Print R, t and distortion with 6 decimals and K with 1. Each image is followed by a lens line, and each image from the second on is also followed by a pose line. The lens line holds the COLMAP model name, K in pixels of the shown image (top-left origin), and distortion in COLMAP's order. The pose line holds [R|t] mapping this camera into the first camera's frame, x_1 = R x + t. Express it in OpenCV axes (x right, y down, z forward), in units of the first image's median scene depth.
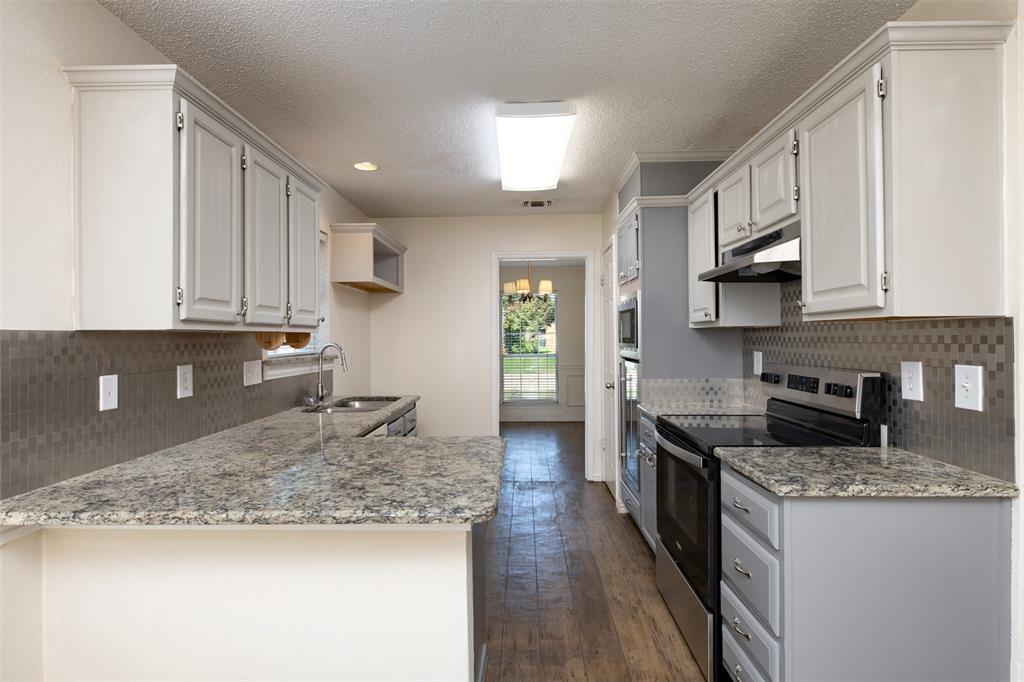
lens RADIAL K [[510.1, 0, 512.0], [0, 510.1, 341.0], [0, 0, 1]] dist [0.000093, -0.000363]
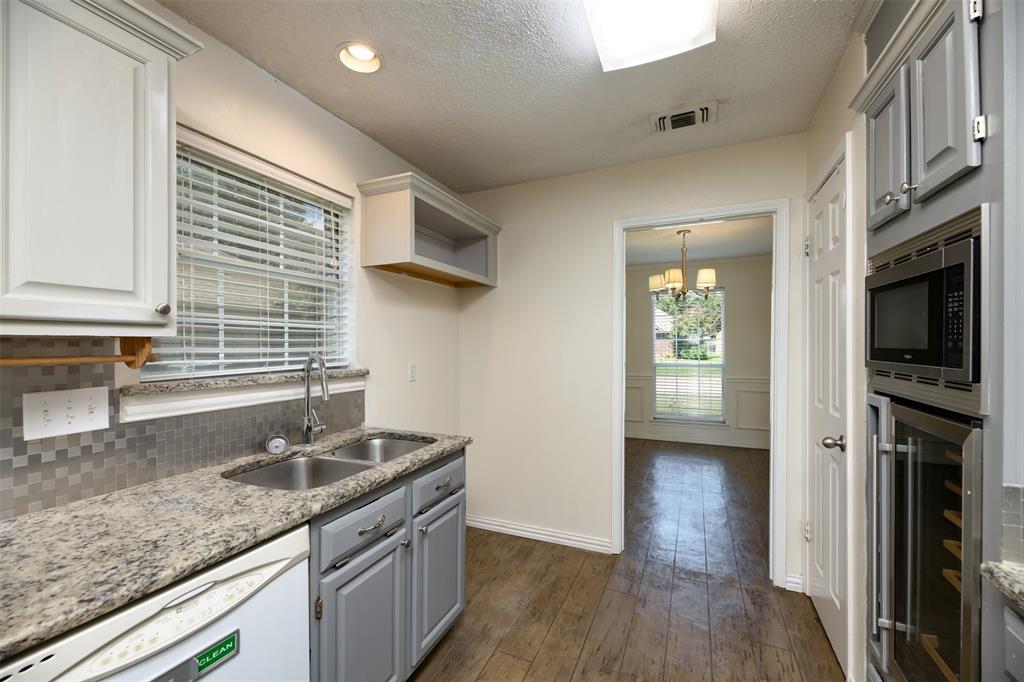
lens RADIAL K [[415.8, 0, 512.0], [0, 415.8, 349.2], [0, 0, 1]] dist [0.010498, -0.000282]
pose [[0.924834, 0.008641, -0.380274, 0.053480], [-0.005509, 0.999941, 0.009325, -0.006291], [0.380332, -0.006529, 0.924827, 0.476084]]
